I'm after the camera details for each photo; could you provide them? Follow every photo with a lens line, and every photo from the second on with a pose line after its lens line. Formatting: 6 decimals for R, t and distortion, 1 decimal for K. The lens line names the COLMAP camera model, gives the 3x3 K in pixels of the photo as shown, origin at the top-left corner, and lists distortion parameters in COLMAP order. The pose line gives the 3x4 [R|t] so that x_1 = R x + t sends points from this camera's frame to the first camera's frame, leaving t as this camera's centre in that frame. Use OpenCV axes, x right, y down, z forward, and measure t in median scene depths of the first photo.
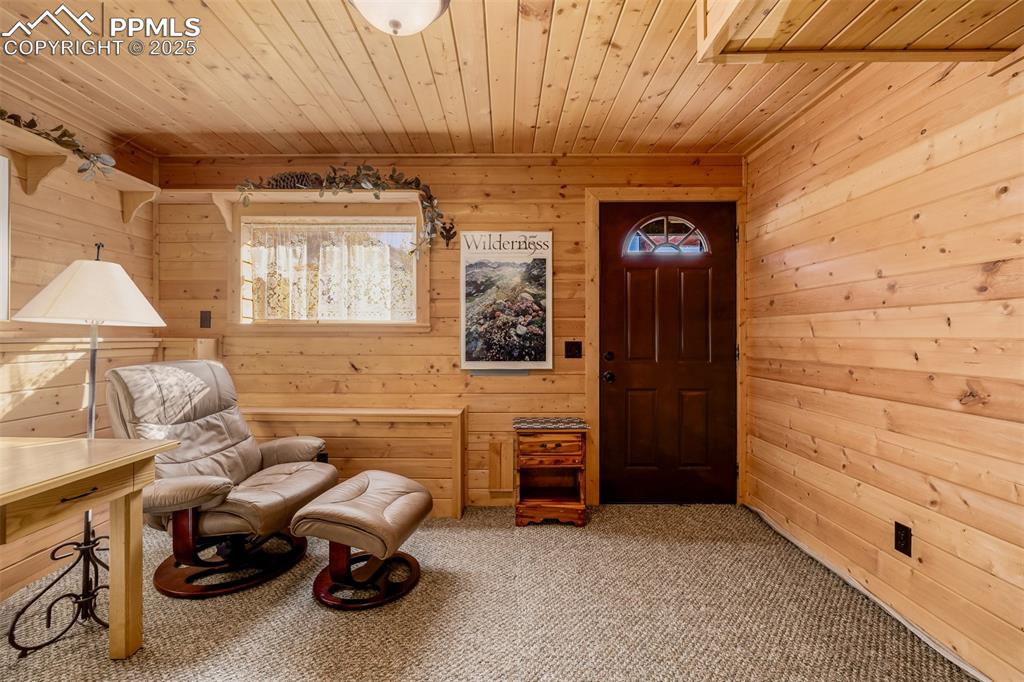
lens RADIAL K [[434.4, 0, 513.4], [0, 434.4, 339.3], [0, 0, 1]] dist [0.004294, -0.001101]
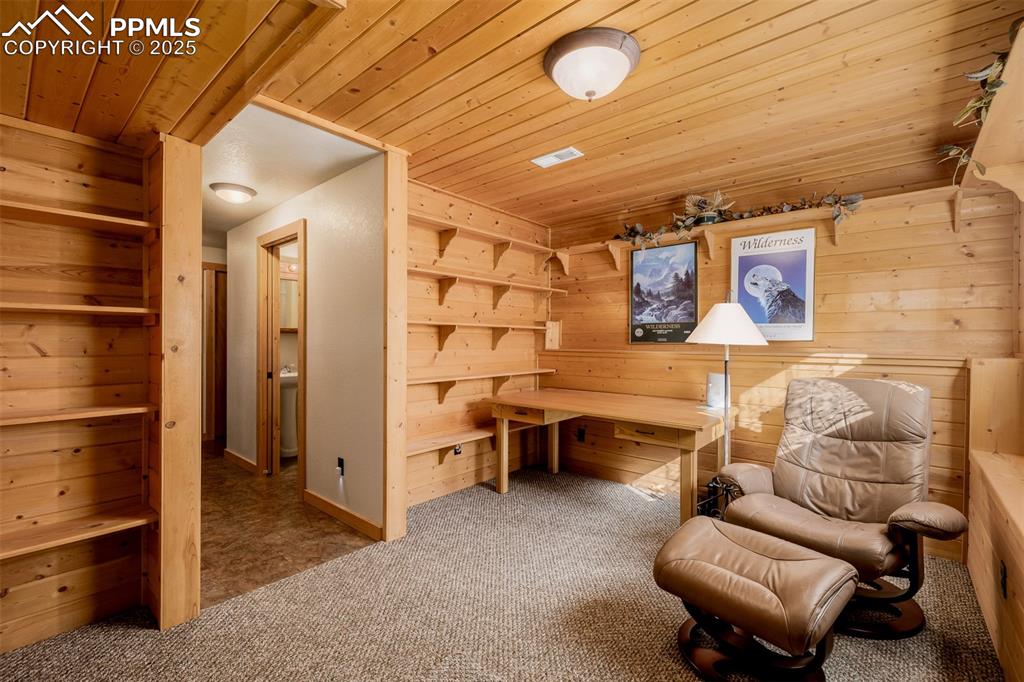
lens RADIAL K [[434.4, 0, 517.7], [0, 434.4, 340.1], [0, 0, 1]] dist [0.004294, -0.001101]
pose [[-0.647756, 0.002300, -0.761844, 0.522776], [-0.003882, 0.999972, 0.006320, -0.046085], [0.761838, 0.007052, -0.647730, 1.080282]]
